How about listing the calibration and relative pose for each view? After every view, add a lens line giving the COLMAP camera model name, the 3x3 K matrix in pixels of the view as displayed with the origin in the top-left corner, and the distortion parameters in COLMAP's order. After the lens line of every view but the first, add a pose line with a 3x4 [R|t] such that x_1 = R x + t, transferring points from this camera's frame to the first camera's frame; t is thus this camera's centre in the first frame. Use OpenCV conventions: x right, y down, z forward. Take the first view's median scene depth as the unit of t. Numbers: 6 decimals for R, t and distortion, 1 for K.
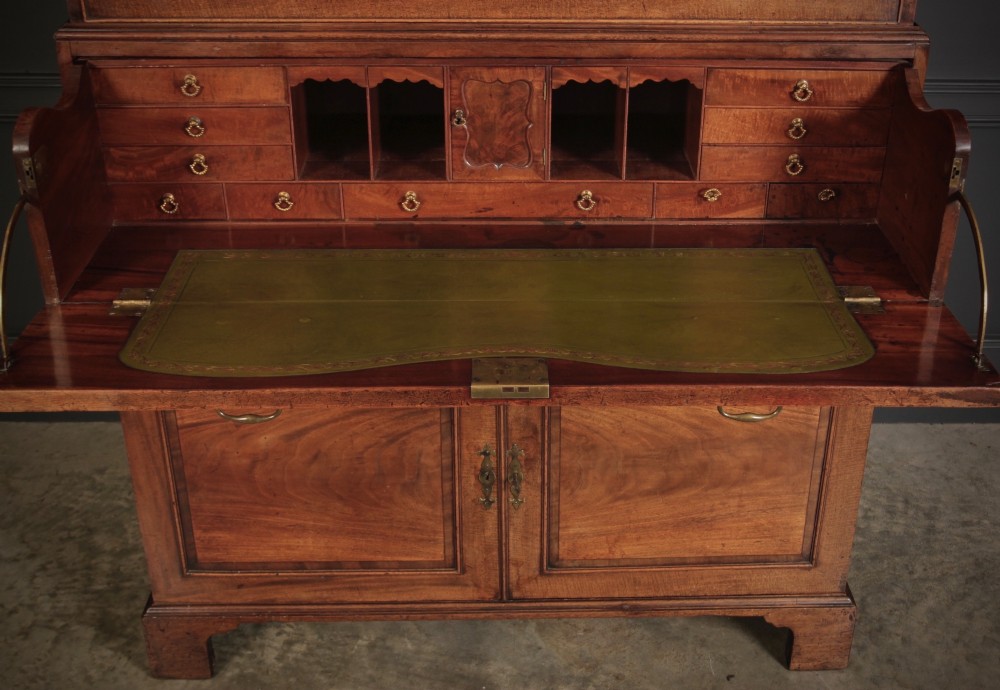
lens RADIAL K [[1228.1, 0, 544.7], [0, 1228.1, 345.5], [0, 0, 1]] dist [-0.043765, 0.046522]
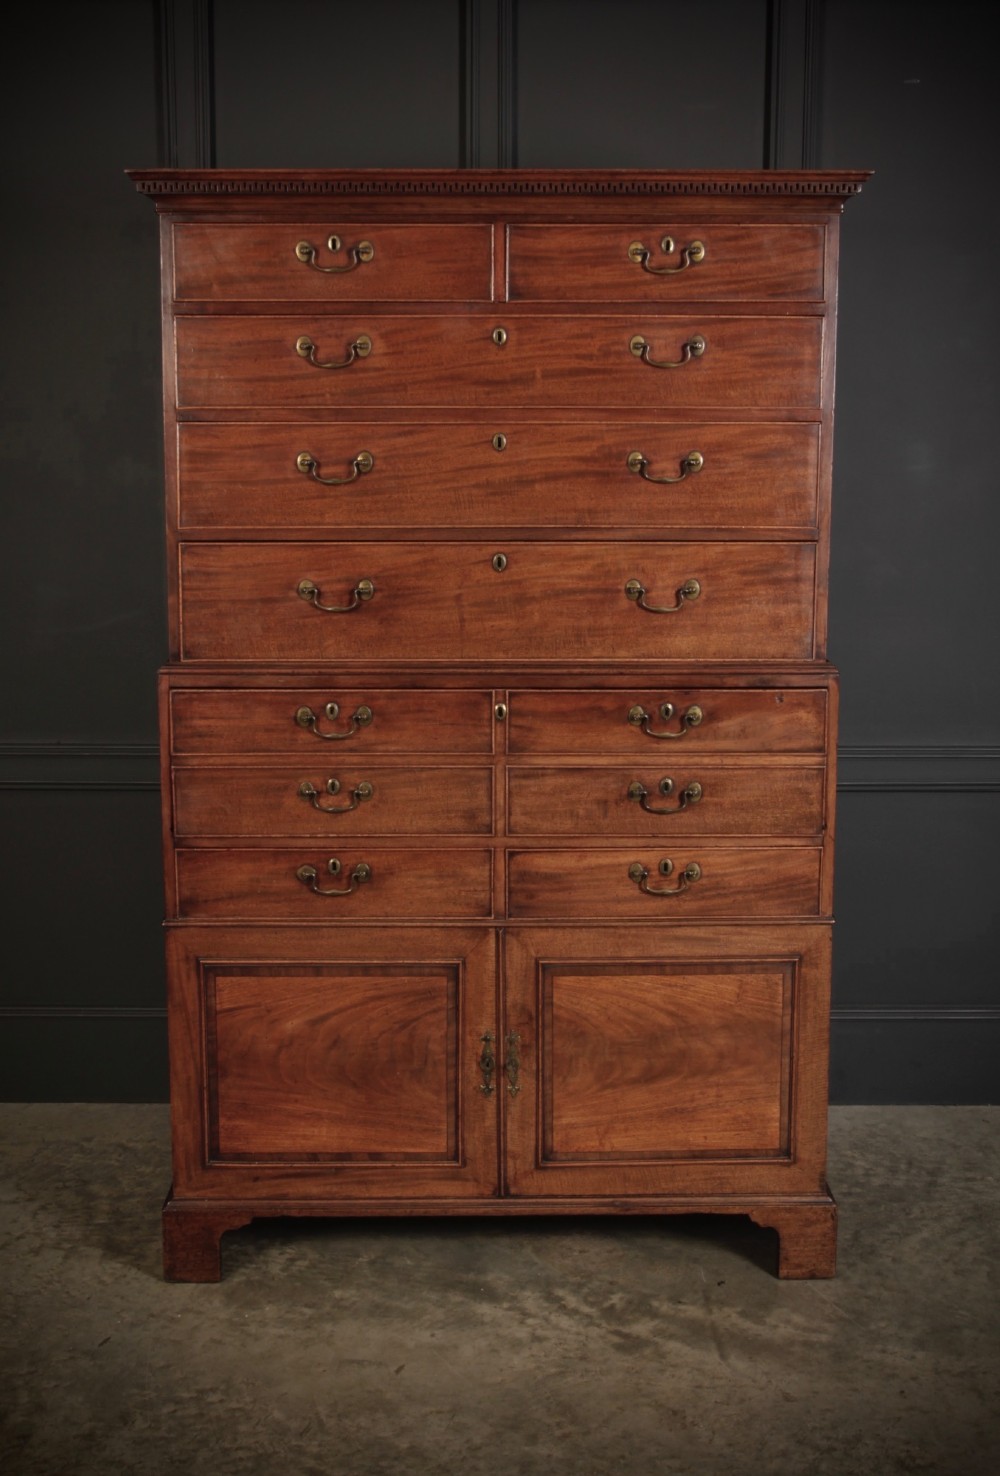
lens RADIAL K [[1710.5, 0, 502.2], [0, 1710.5, 689.8], [0, 0, 1]] dist [-0.051703, 0.073864]
pose [[0.999782, -0.007811, -0.019345, -0.000912], [0.001246, 0.947959, -0.318390, 0.253994], [0.020826, 0.318297, 0.947762, -0.523680]]
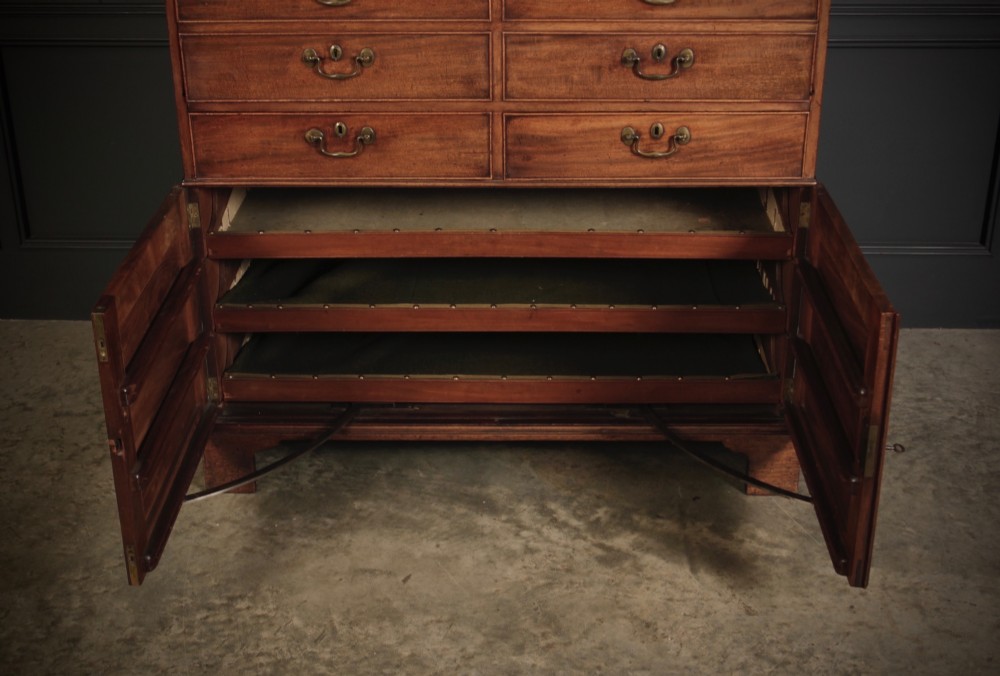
lens RADIAL K [[1348.0, 0, 497.3], [0, 1348.0, 331.7], [0, 0, 1]] dist [-0.038848, 0.071512]
pose [[0.998577, 0.005112, -0.053088, 0.030815], [-0.007079, 0.999293, -0.036920, 0.161530], [0.052862, 0.037243, 0.997907, -0.298307]]
